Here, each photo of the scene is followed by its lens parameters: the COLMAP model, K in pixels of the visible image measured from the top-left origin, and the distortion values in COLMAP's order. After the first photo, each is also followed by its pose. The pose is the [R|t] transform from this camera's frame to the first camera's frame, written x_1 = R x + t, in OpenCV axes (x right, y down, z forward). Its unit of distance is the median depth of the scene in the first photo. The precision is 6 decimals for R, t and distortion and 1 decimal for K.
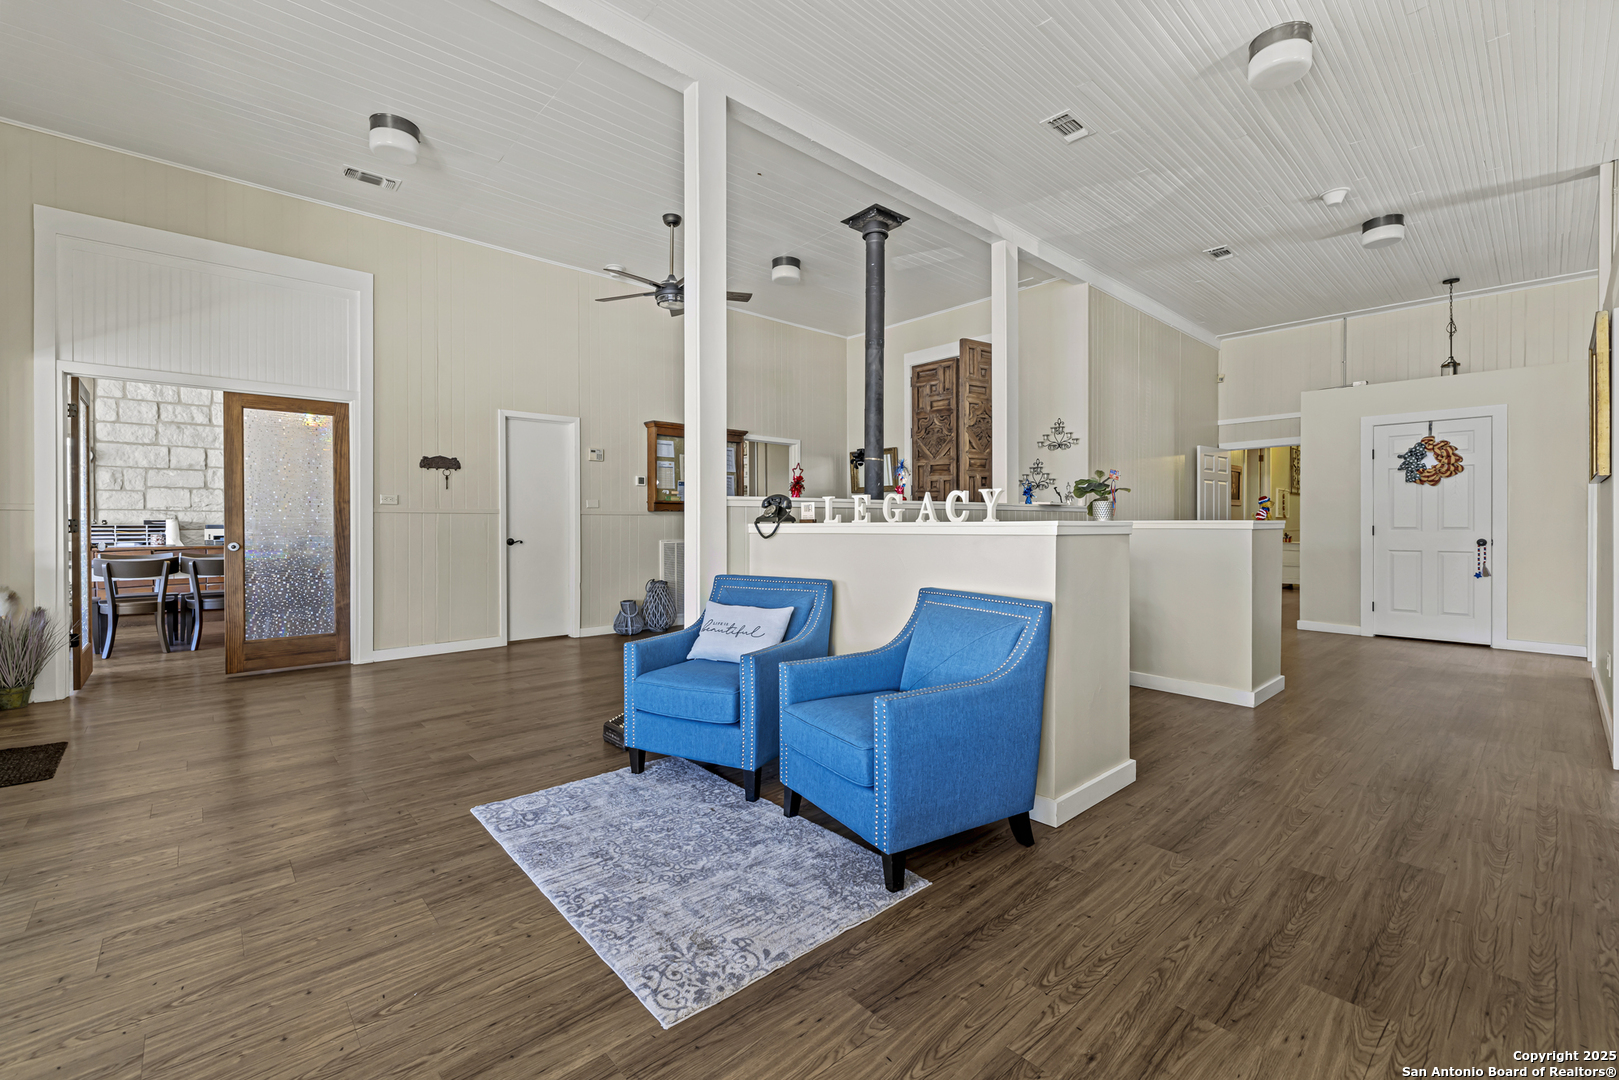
lens RADIAL K [[675.0, 0, 805.6], [0, 675.0, 527.8], [0, 0, 1]] dist [-0.001414, -0.000197]
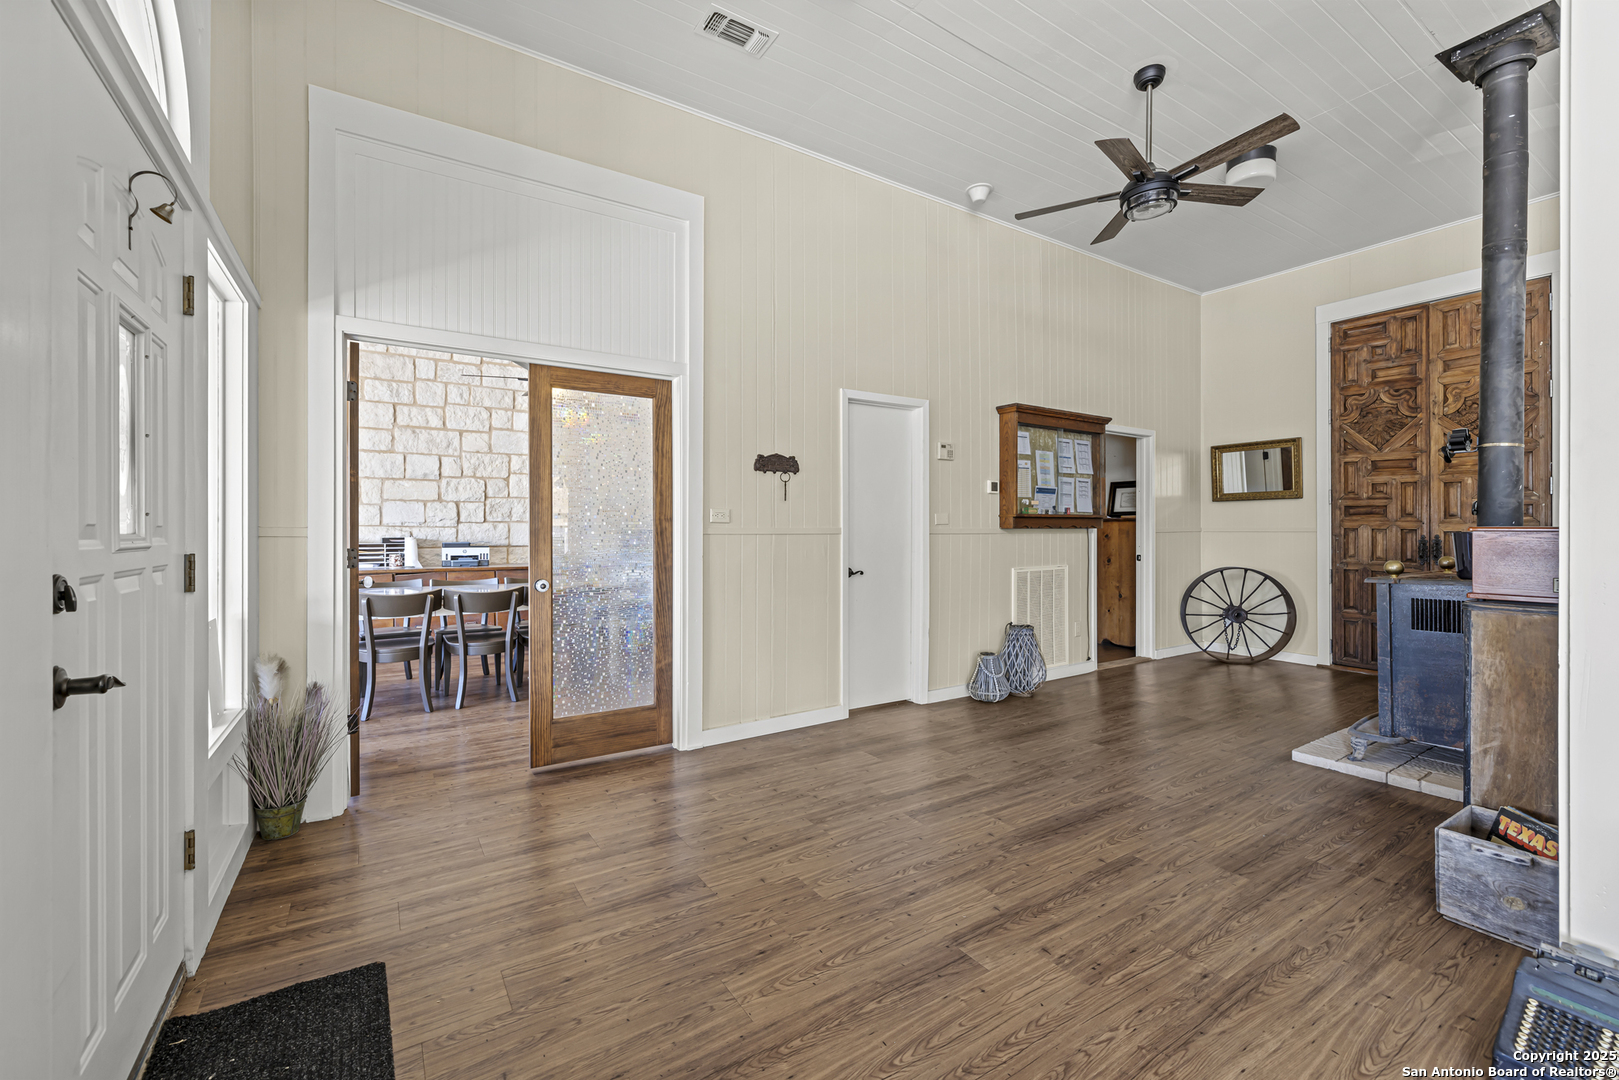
lens RADIAL K [[674.5, 0, 803.4], [0, 674.5, 531.8], [0, 0, 1]] dist [-0.001027, -0.000117]
pose [[0.986198, 0.000958, -0.165569, -0.373400], [-0.001902, 0.999983, -0.005540, -0.019323], [0.165561, 0.005778, 0.986183, 0.285791]]
